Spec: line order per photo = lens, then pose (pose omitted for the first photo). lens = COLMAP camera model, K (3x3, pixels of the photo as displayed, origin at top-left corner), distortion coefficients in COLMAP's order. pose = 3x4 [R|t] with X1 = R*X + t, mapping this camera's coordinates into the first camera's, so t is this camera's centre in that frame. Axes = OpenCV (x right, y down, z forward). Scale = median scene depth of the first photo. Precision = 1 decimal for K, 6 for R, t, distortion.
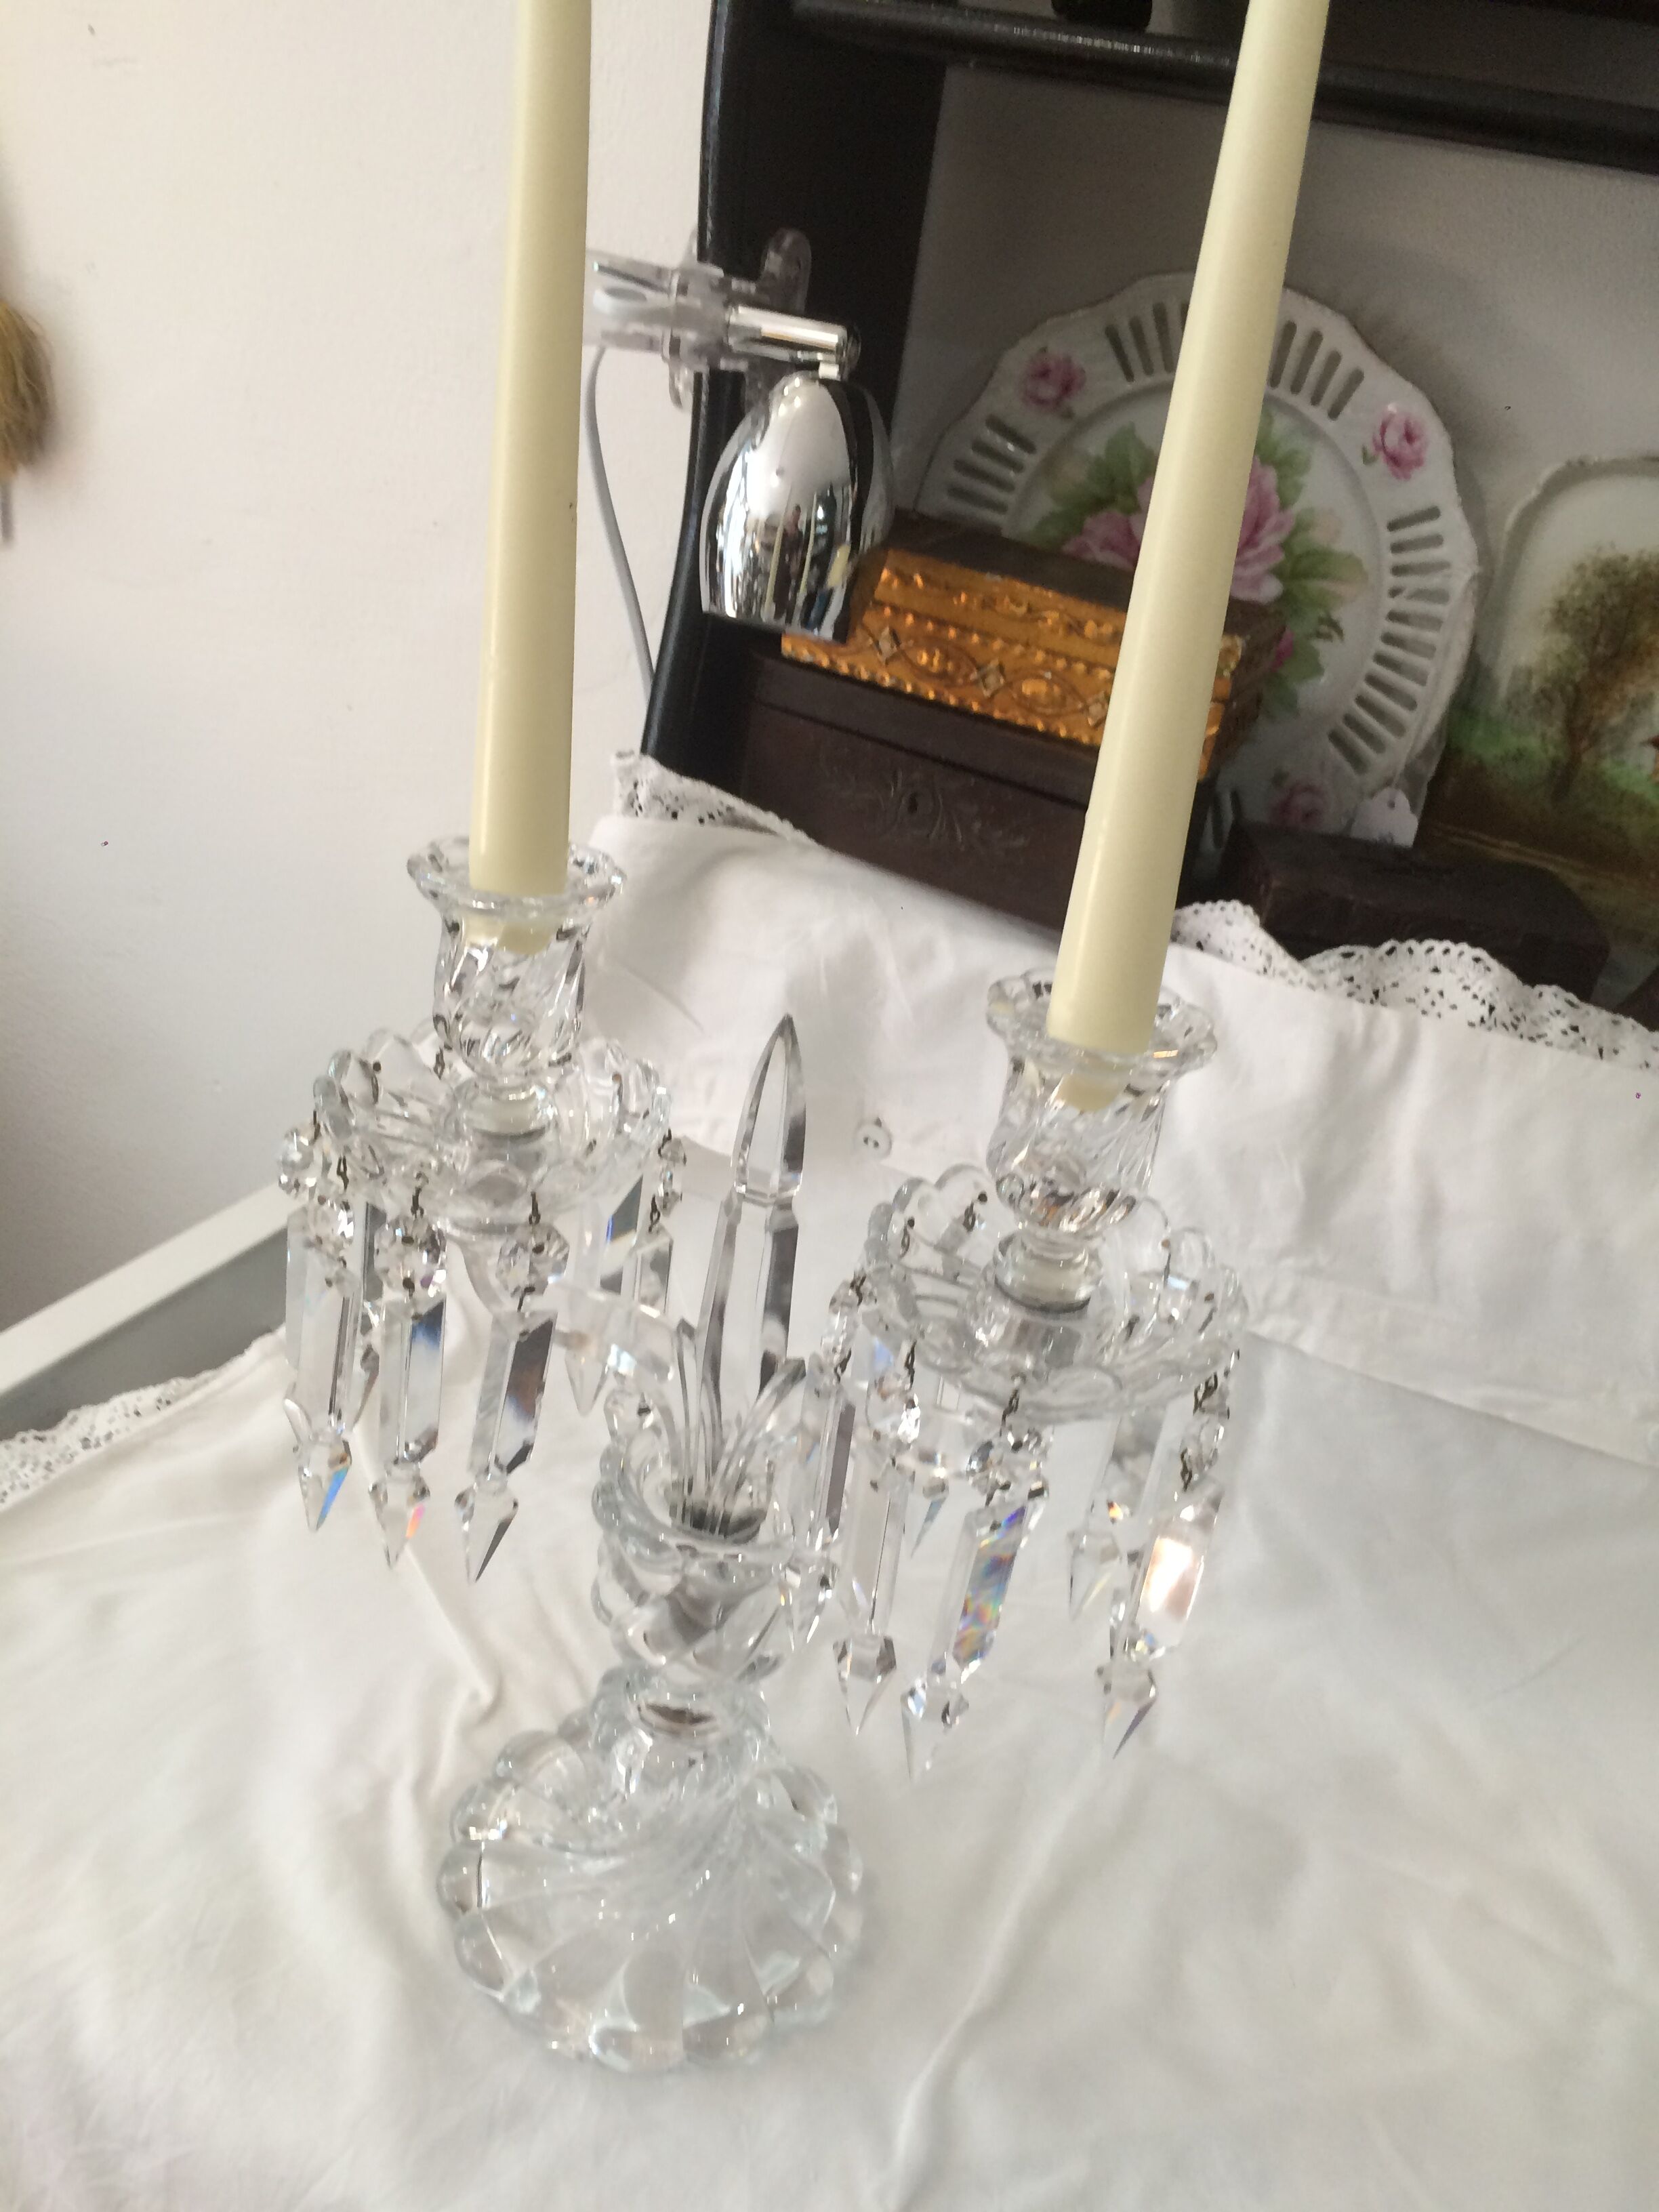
lens RADIAL K [[1806.0, 0, 893.9], [0, 1806.0, 1102.8], [0, 0, 1]] dist [0.112492, -0.150367]
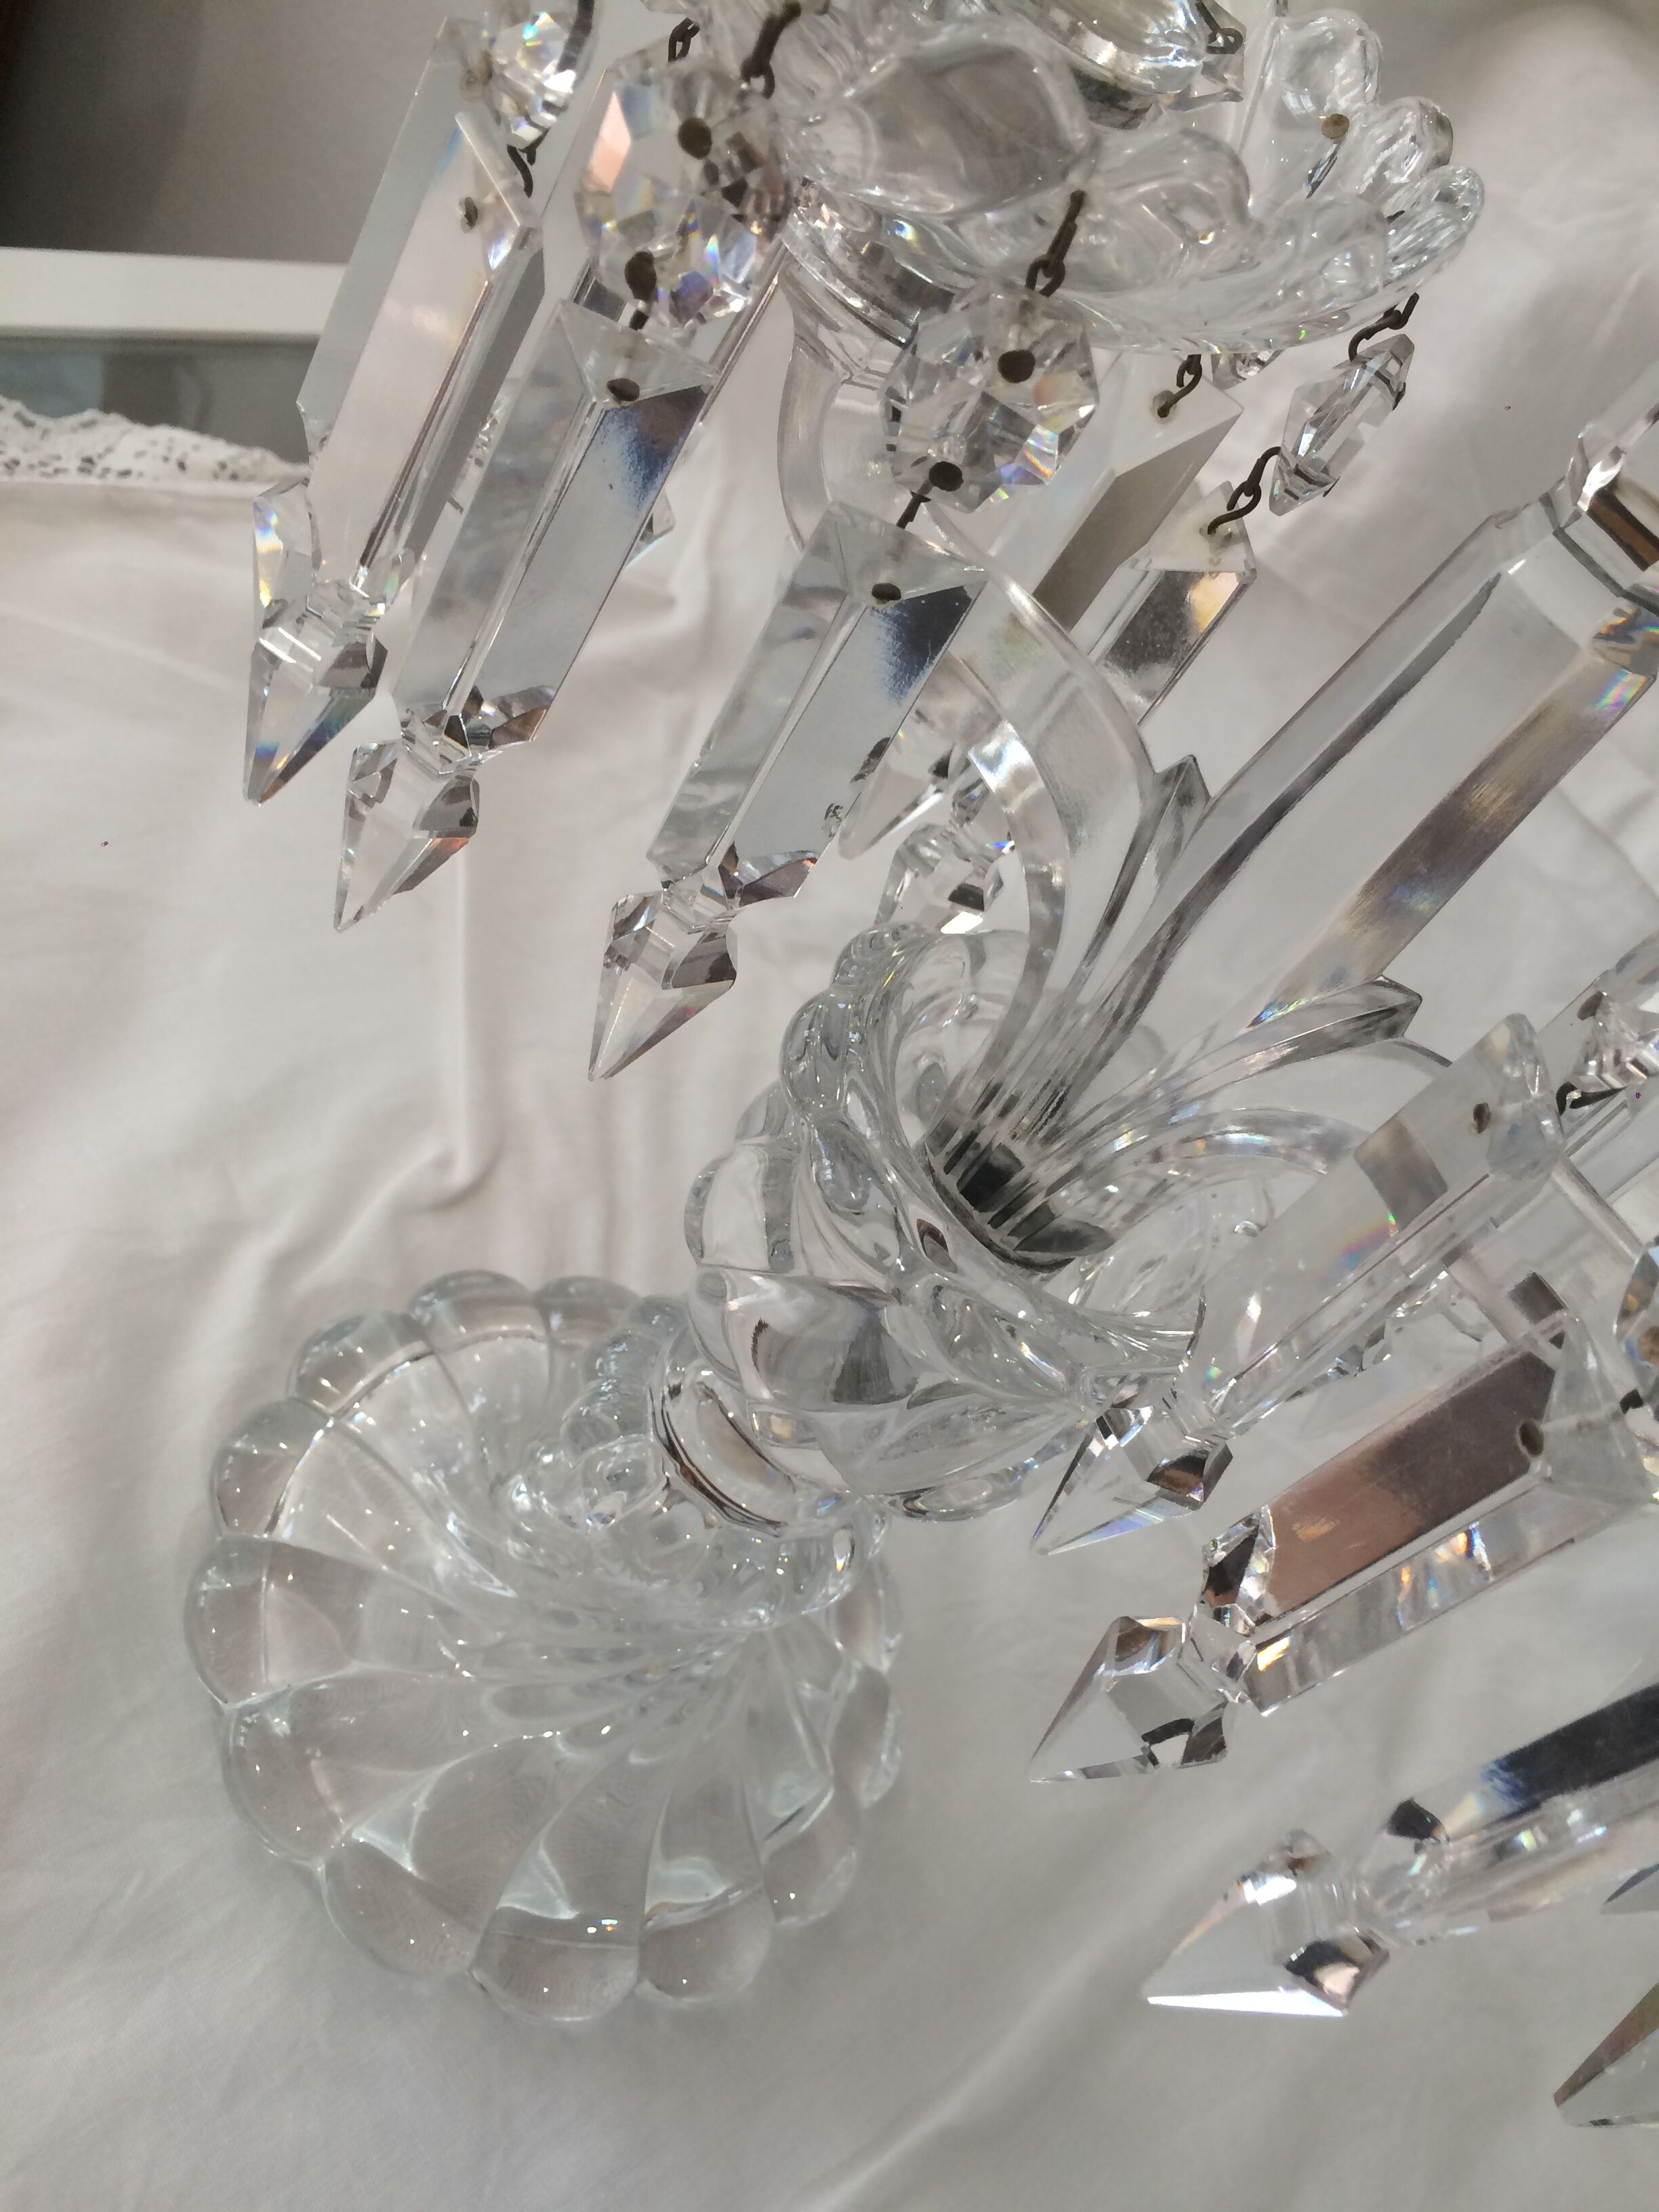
lens RADIAL K [[1806.0, 0, 893.9], [0, 1806.0, 1102.8], [0, 0, 1]] dist [0.112492, -0.150367]
pose [[0.866591, 0.498538, -0.021906, -0.103299], [-0.476452, 0.839657, 0.260708, 0.088764], [0.148366, -0.215490, 0.965169, 0.473471]]
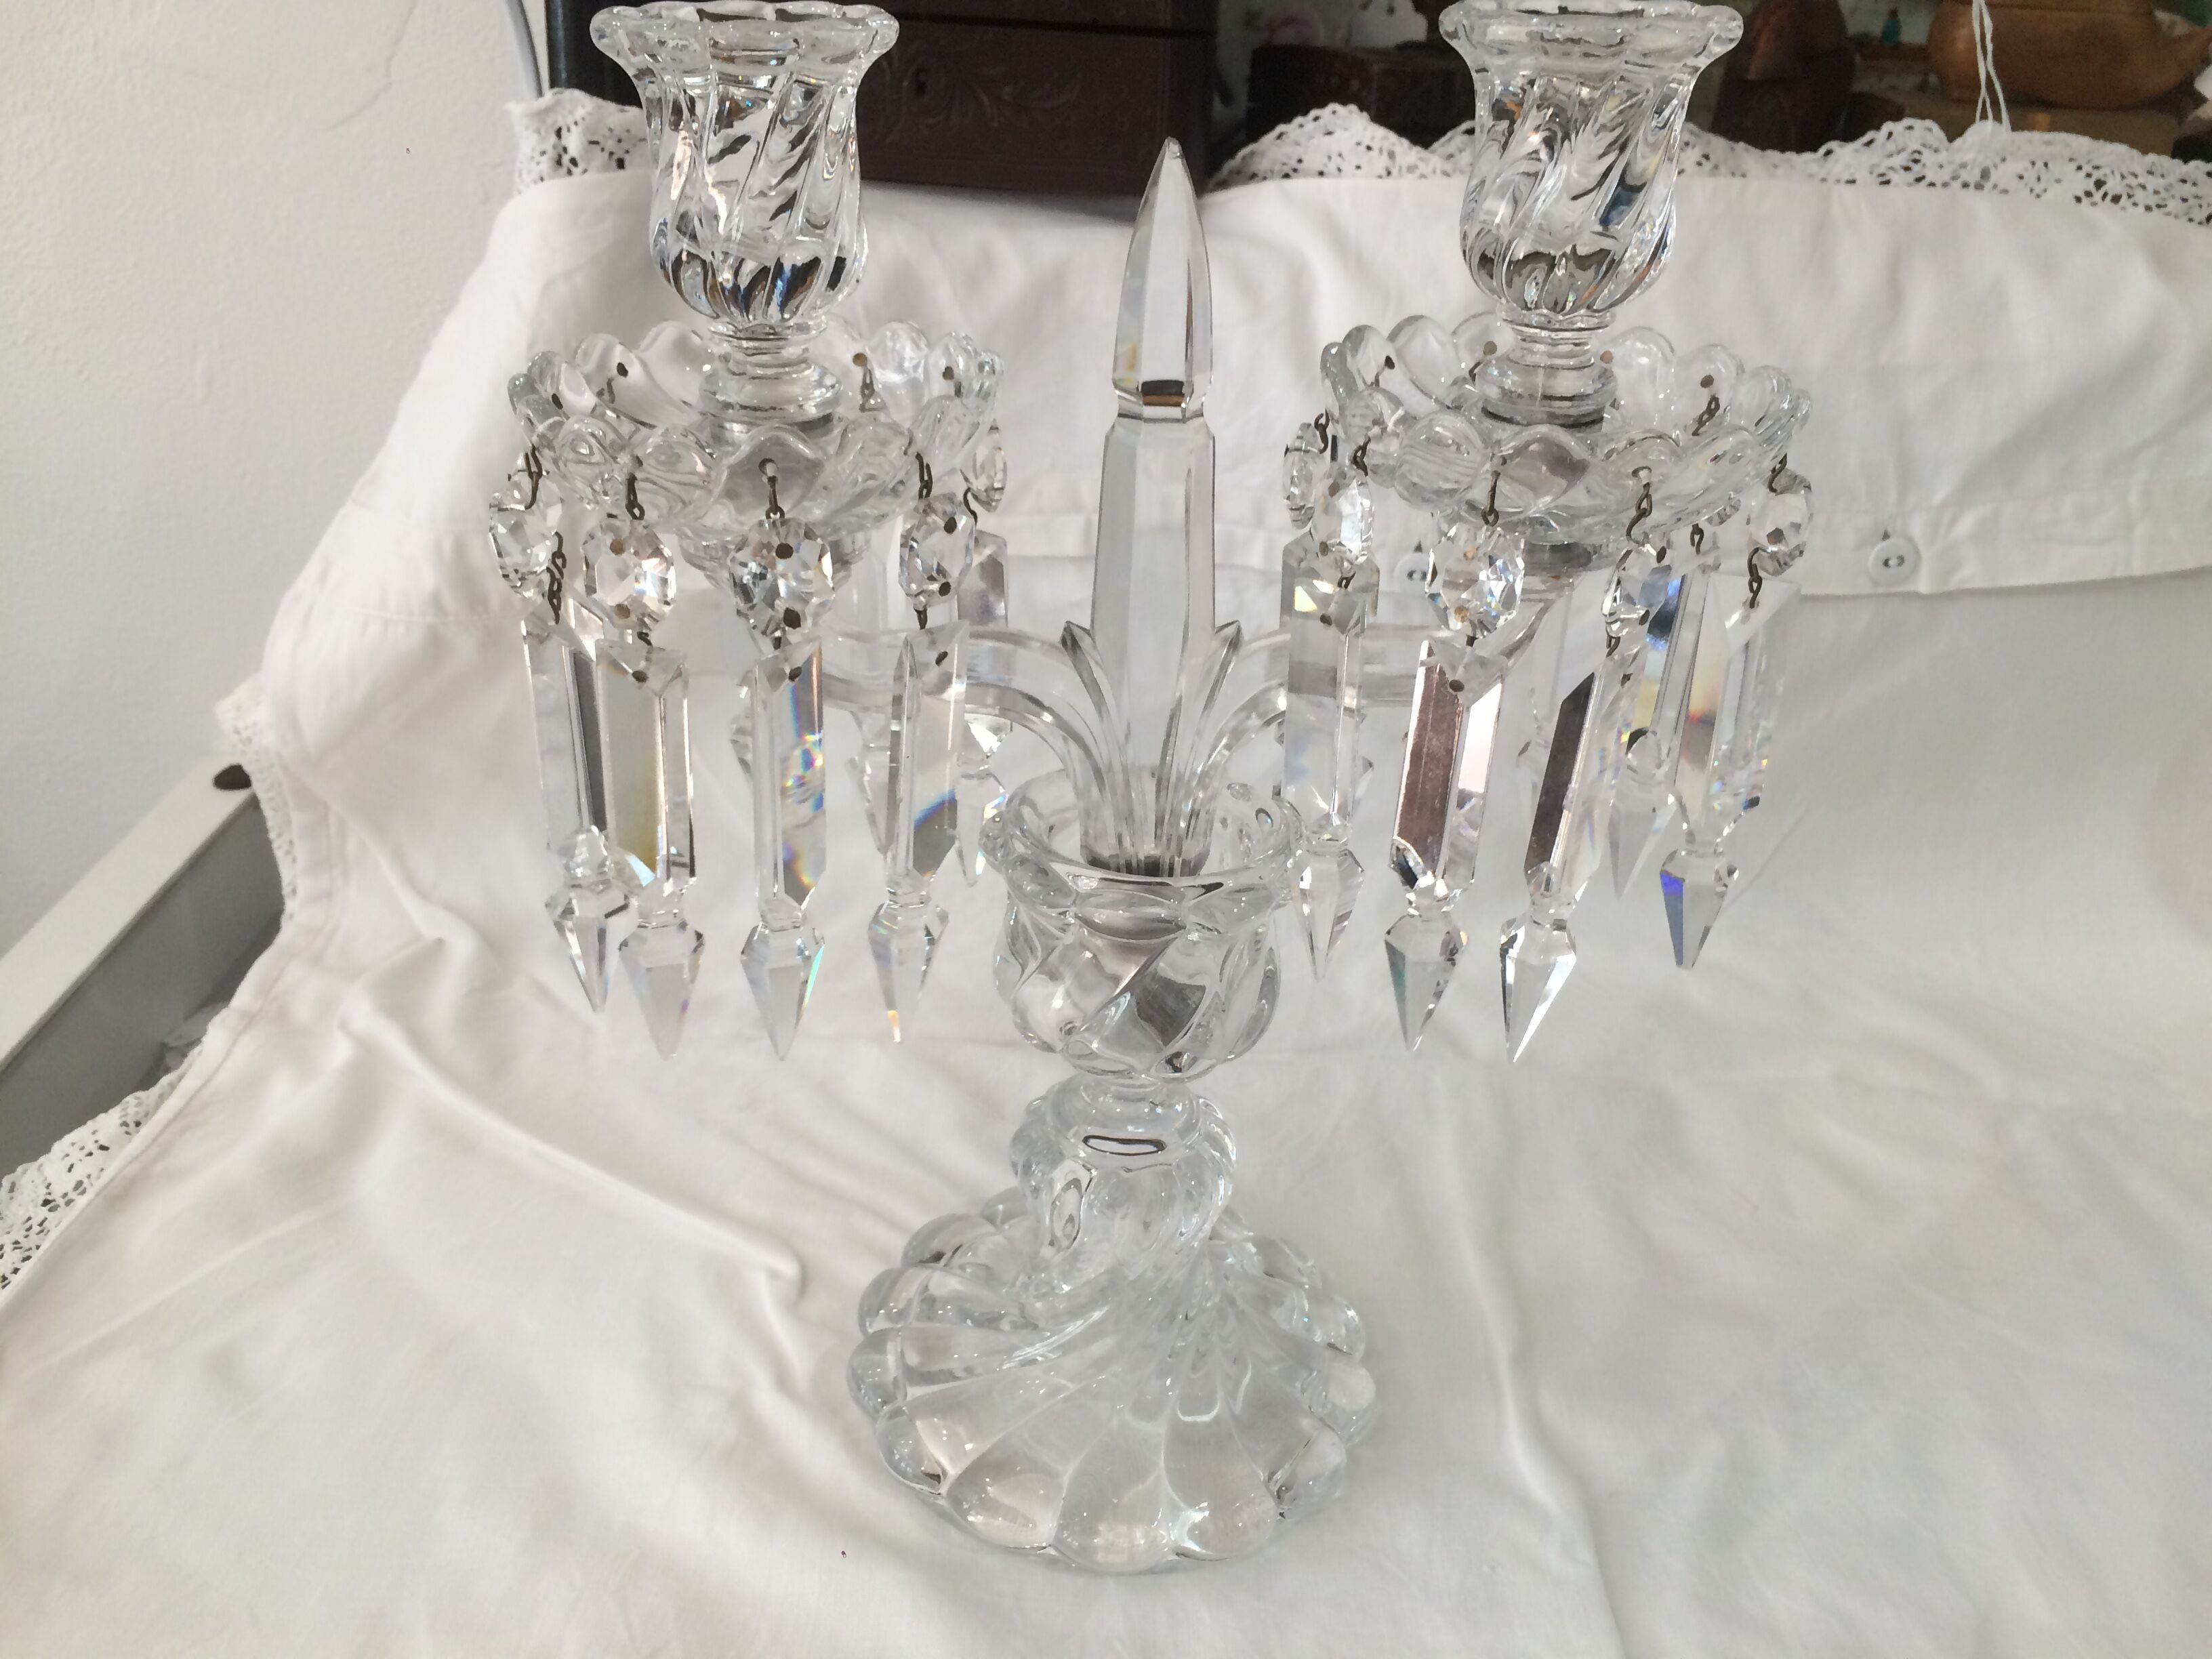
lens RADIAL K [[1806.0, 0, 1047.1], [0, 1806.0, 824.0], [0, 0, 1]] dist [0.112492, -0.150367]
pose [[0.902137, -0.293997, 0.315776, -0.320458], [0.281924, 0.955719, 0.084379, 0.108315], [-0.326600, 0.012904, 0.945074, 0.223588]]
